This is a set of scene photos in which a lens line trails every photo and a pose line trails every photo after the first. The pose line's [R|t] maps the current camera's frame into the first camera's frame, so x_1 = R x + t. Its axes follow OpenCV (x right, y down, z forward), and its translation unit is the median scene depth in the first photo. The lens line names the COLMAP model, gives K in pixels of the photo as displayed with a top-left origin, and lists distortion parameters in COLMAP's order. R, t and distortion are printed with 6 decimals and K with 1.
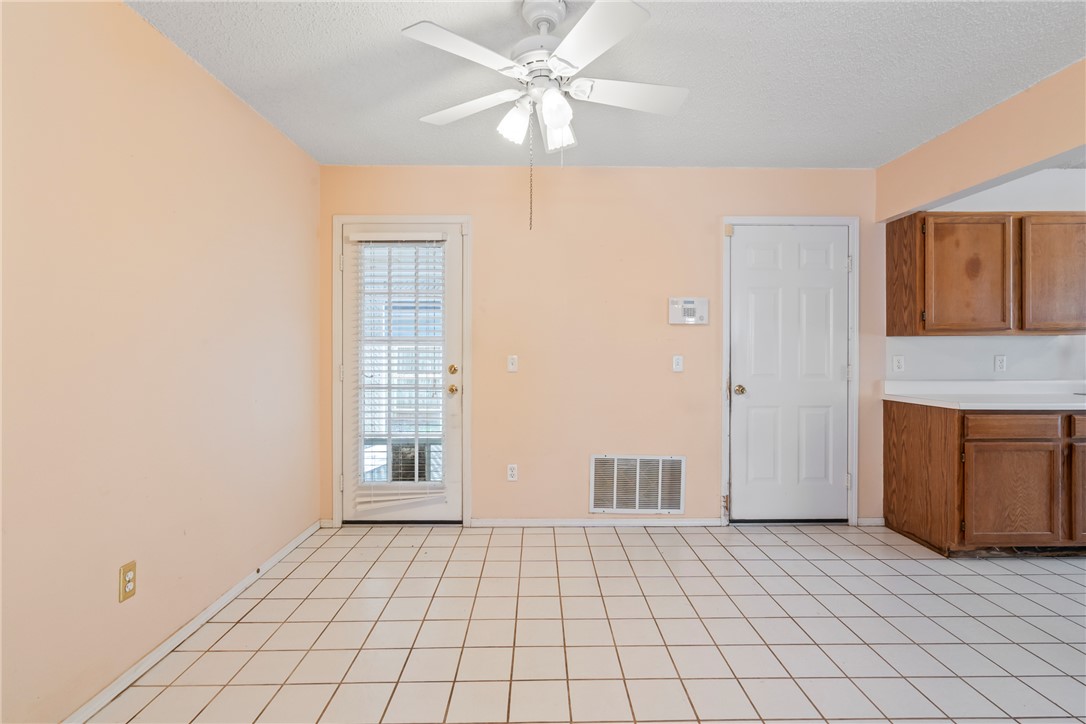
lens RADIAL K [[502.2, 0, 541.2], [0, 502.2, 353.7], [0, 0, 1]] dist [-0.002595, 0.000712]
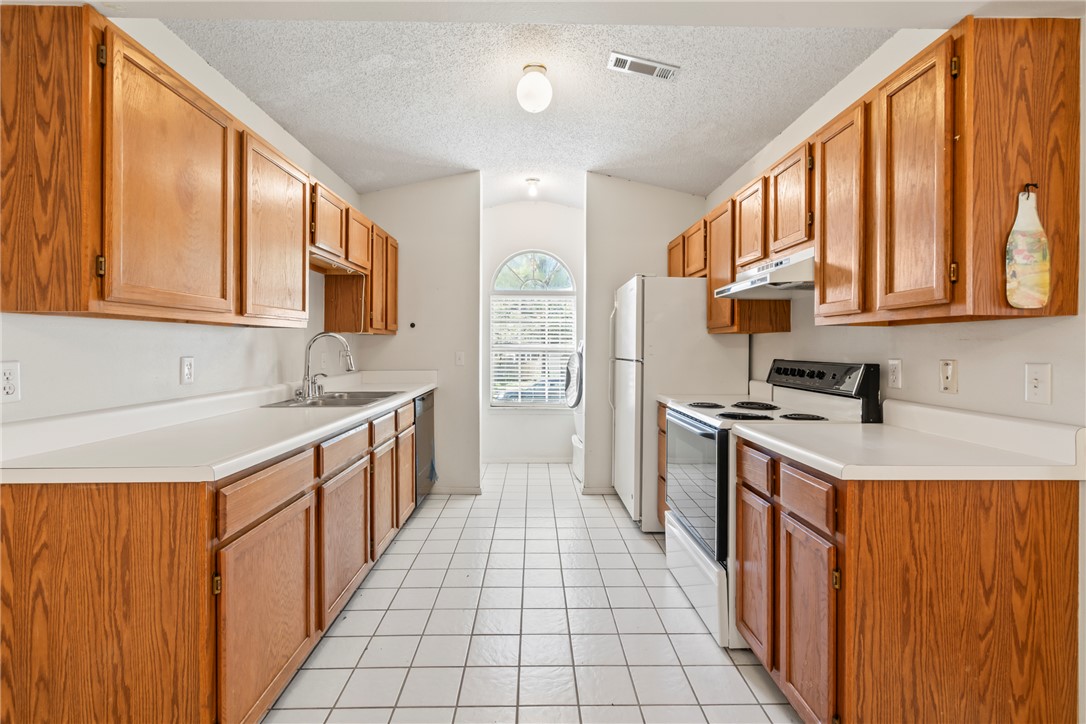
lens RADIAL K [[495.1, 0, 542.2], [0, 495.1, 346.9], [0, 0, 1]] dist [0.000410, 0.000111]
pose [[-0.004373, 0.002352, 0.999988, 0.324358], [0.001923, 0.999995, -0.002344, -0.006120], [-0.999989, 0.001913, -0.004377, 0.587401]]
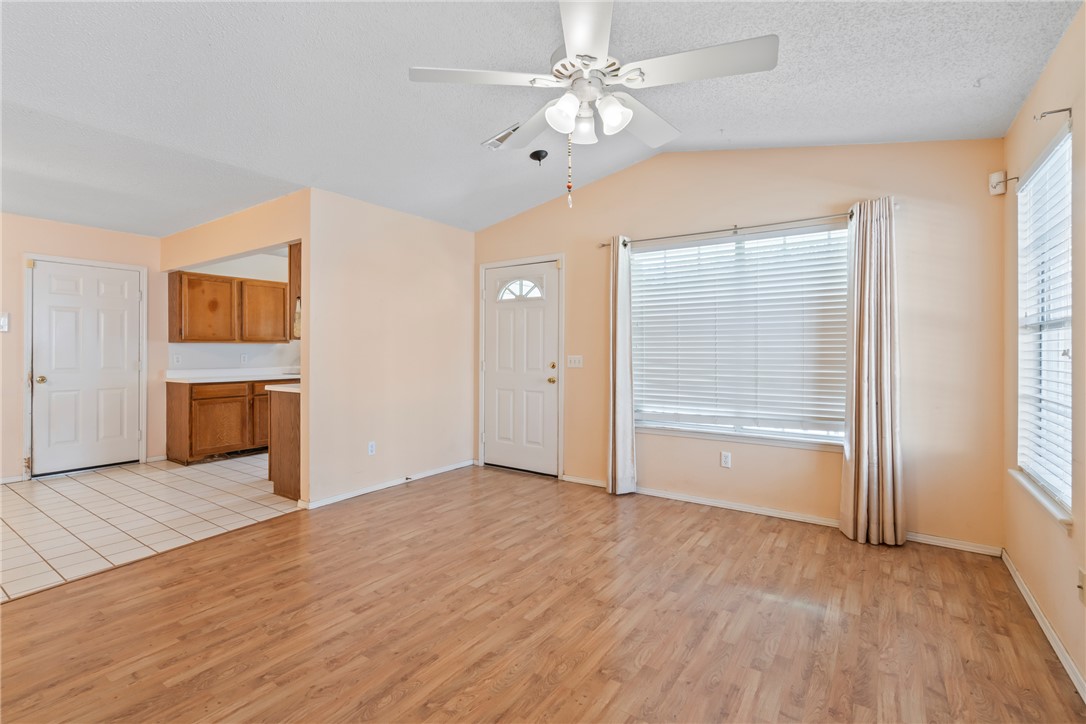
lens RADIAL K [[502.2, 0, 541.2], [0, 502.2, 353.7], [0, 0, 1]] dist [-0.002595, 0.000712]
pose [[0.572161, -0.002491, 0.820138, 0.051154], [0.006551, 0.999977, -0.001533, 0.011309], [-0.820115, 0.006250, 0.572164, -0.936032]]
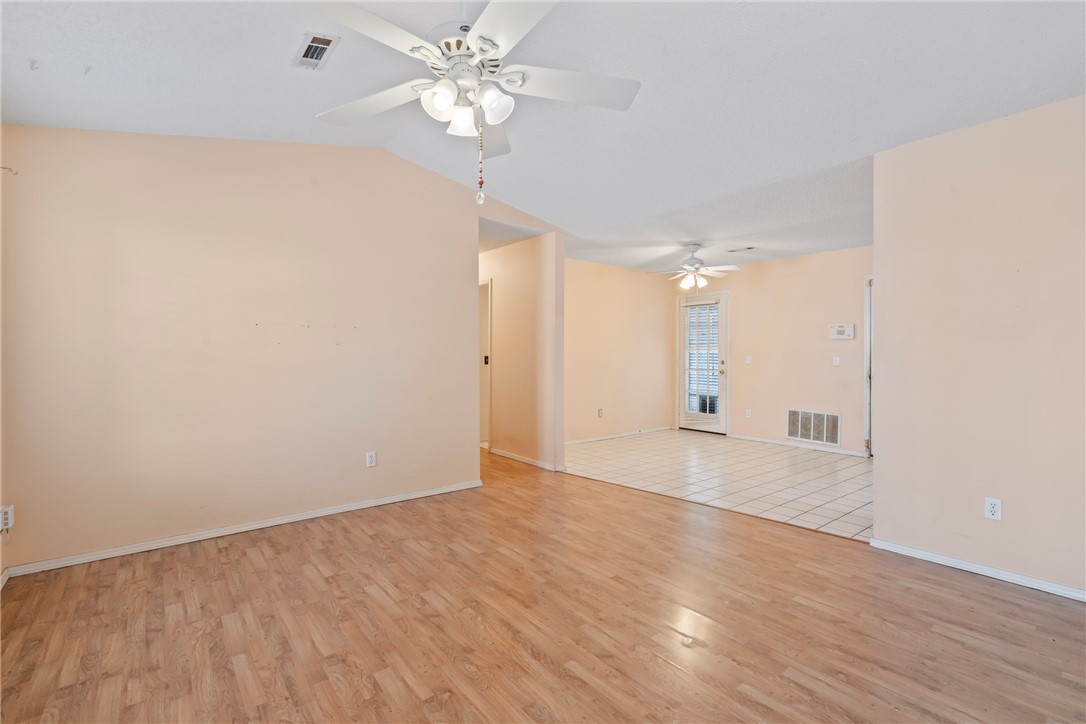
lens RADIAL K [[502.8, 0, 540.7], [0, 502.8, 329.5], [0, 0, 1]] dist [-0.002482, -0.000286]
pose [[0.603008, -0.036720, -0.796889, 1.082196], [-0.008539, 0.998586, -0.052476, 0.009534], [0.797689, 0.038449, 0.601842, -0.924809]]
